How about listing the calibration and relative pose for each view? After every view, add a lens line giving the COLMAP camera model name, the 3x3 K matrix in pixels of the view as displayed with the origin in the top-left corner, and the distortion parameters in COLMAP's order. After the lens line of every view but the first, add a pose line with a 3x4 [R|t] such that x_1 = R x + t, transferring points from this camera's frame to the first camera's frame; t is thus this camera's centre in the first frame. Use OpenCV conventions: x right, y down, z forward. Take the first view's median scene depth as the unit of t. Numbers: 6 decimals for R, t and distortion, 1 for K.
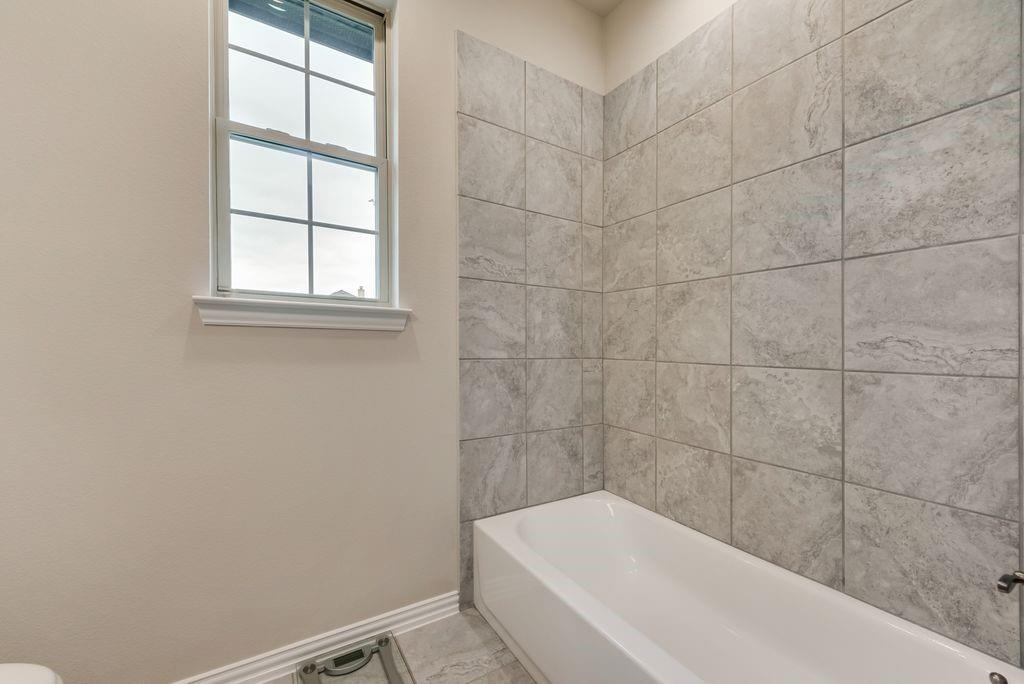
lens RADIAL K [[400.1, 0, 513.1], [0, 400.1, 347.0], [0, 0, 1]] dist [0.015242, -0.004666]
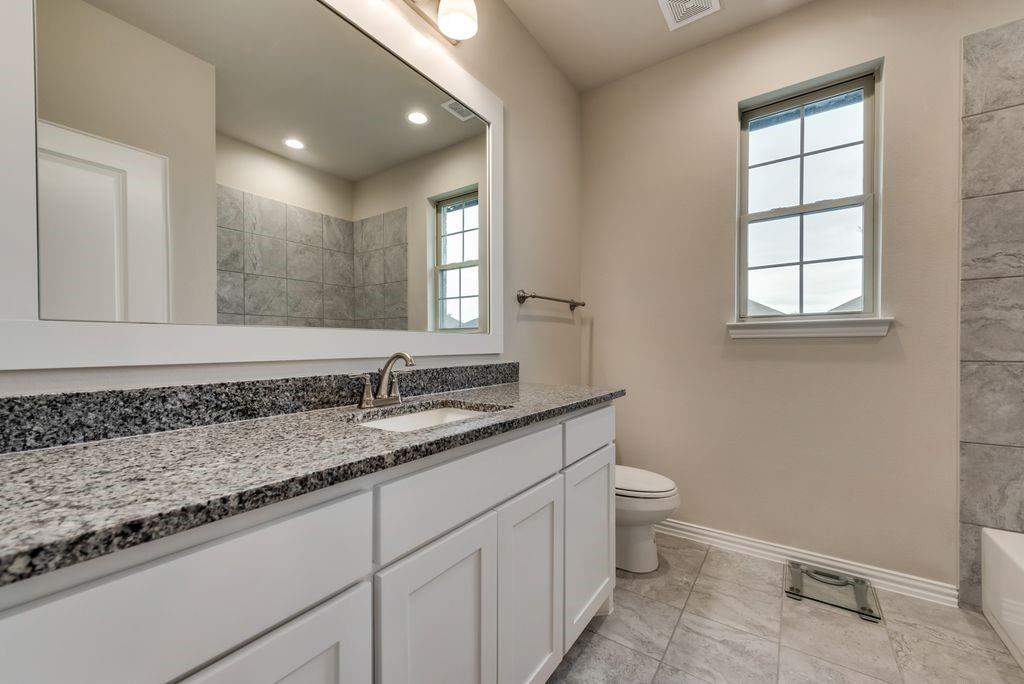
lens RADIAL K [[396.0, 0, 509.4], [0, 396.0, 360.2], [0, 0, 1]] dist [0.014114, -0.000367]
pose [[0.374204, 0.004336, -0.927336, 0.385734], [-0.005870, 0.999980, 0.002307, 0.032219], [0.927328, 0.004580, 0.374222, -0.442562]]
